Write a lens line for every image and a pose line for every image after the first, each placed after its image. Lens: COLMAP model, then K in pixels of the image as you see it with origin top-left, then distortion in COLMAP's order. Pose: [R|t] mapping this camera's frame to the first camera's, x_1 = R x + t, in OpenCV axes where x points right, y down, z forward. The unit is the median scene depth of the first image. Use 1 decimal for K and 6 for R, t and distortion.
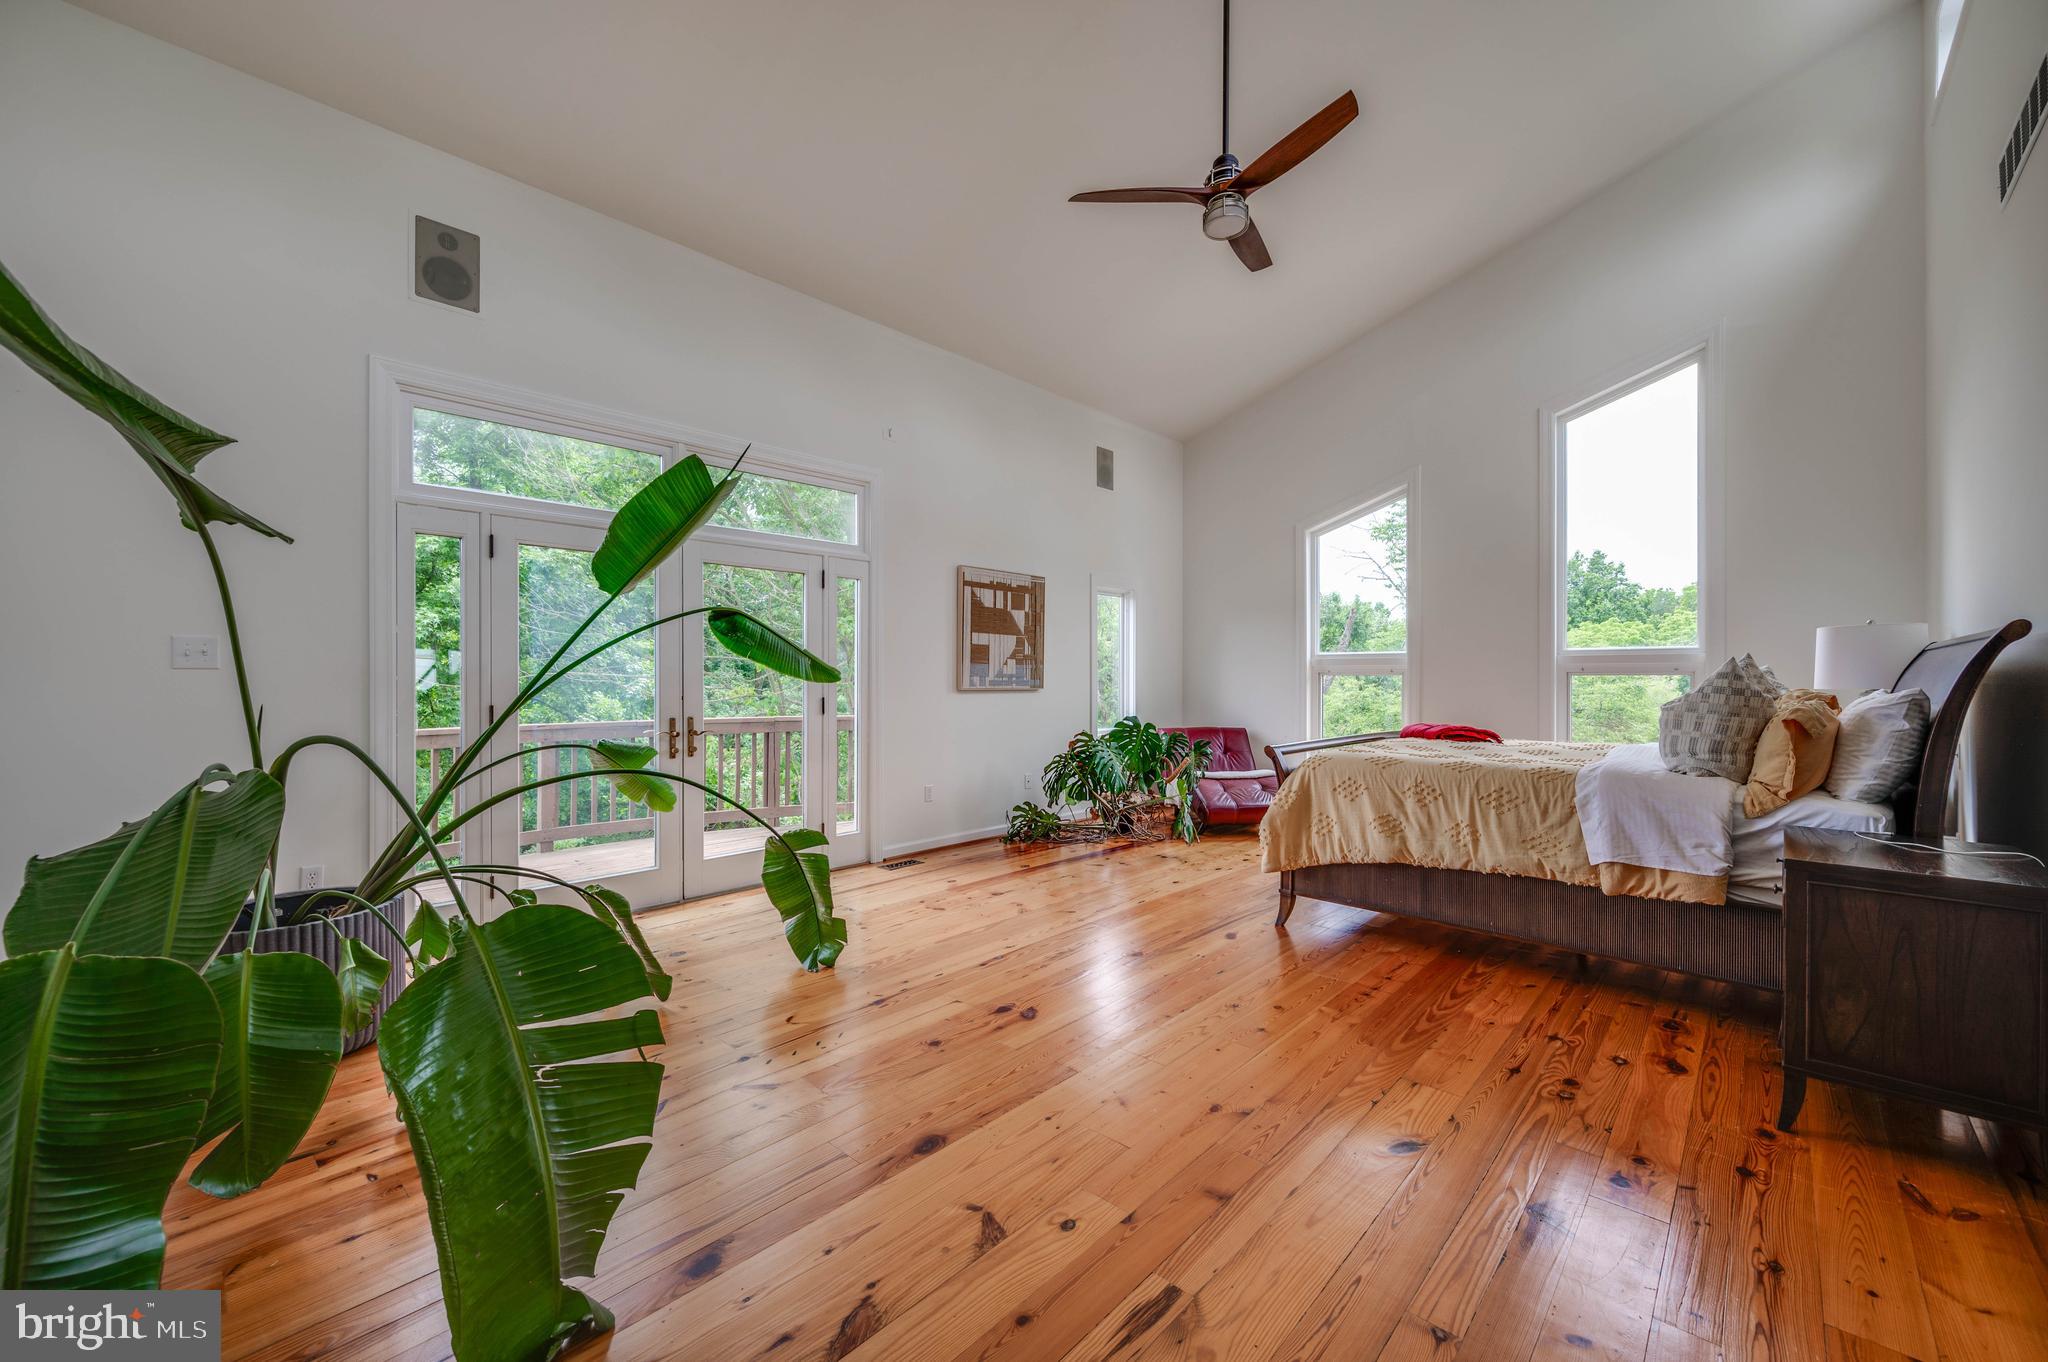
lens RADIAL K [[818.1, 0, 1024.5], [0, 818.1, 675.7], [0, 0, 1]] dist [0.001423, -0.000041]
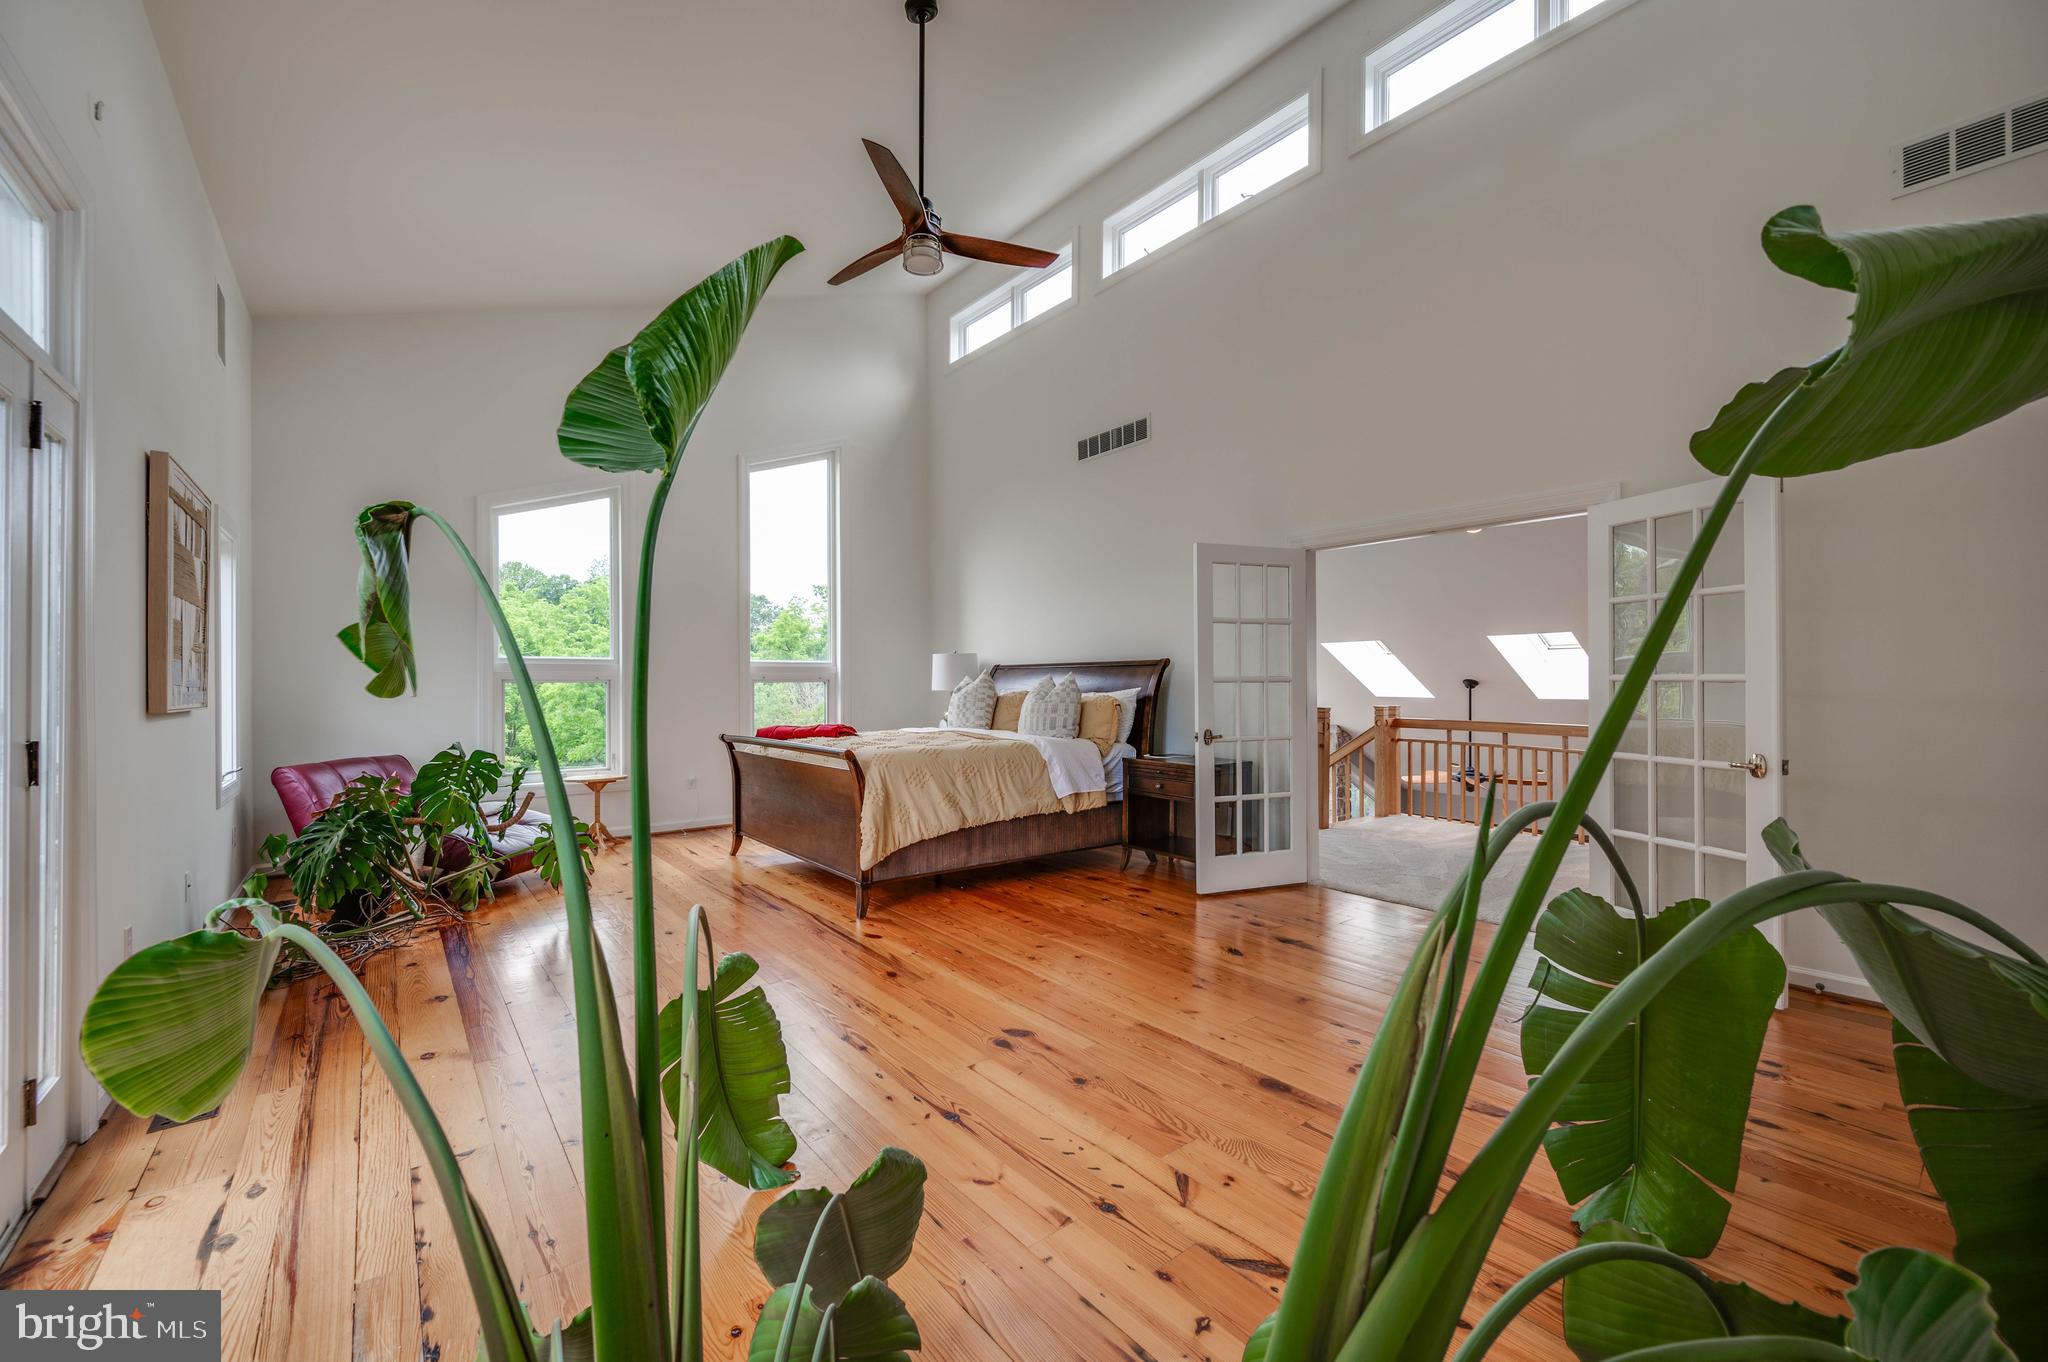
lens RADIAL K [[818.1, 0, 1026.9], [0, 818.1, 680.5], [0, 0, 1]] dist [0.001423, -0.000041]
pose [[0.139409, 0.000975, 0.990234, -0.908870], [0.001400, 0.999998, -0.001182, -0.002197], [-0.990234, 0.001551, 0.139408, 0.816512]]
